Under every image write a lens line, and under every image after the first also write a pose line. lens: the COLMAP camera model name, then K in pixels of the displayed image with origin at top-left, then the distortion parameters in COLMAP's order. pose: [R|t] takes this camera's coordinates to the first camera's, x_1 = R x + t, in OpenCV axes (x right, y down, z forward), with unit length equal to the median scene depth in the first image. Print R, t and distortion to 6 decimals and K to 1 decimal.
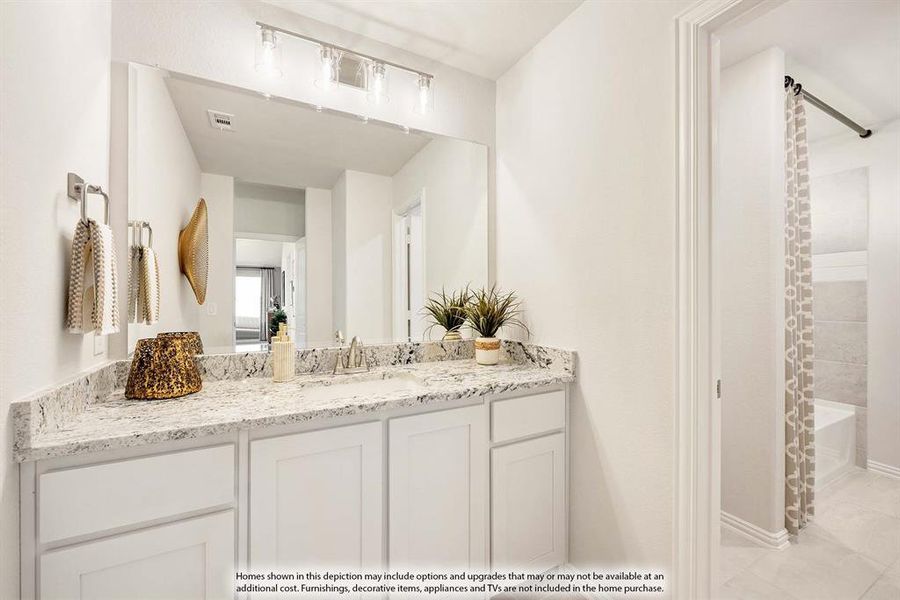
lens RADIAL K [[381.5, 0, 450.0], [0, 381.5, 300.0], [0, 0, 1]] dist [-0.002006, -0.000165]
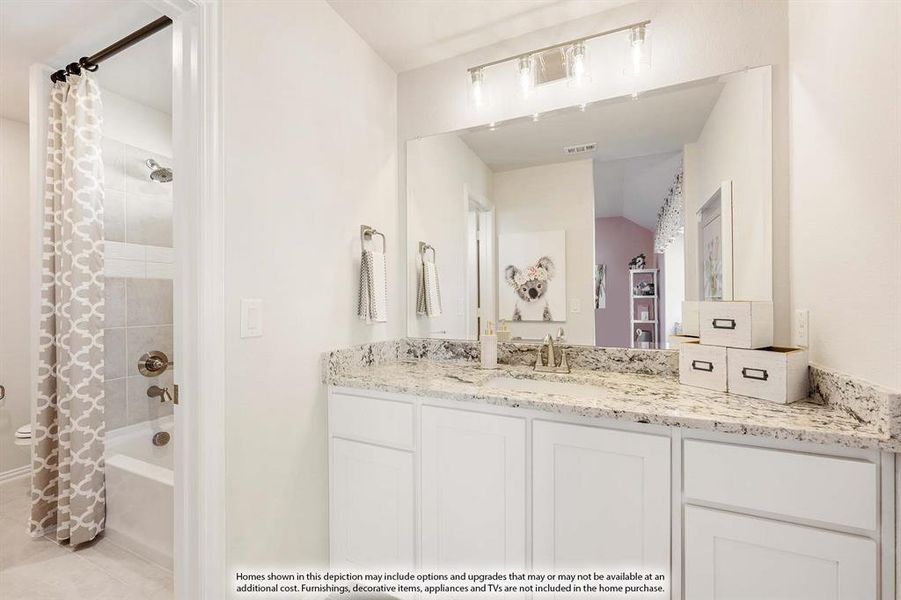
lens RADIAL K [[368.6, 0, 447.4], [0, 368.6, 306.4], [0, 0, 1]] dist [-0.000955, -0.000135]
pose [[0.603436, 0.010877, -0.797337, 0.354421], [0.008498, 0.999762, 0.020070, -0.001609], [0.797366, -0.018887, 0.603201, 0.204009]]
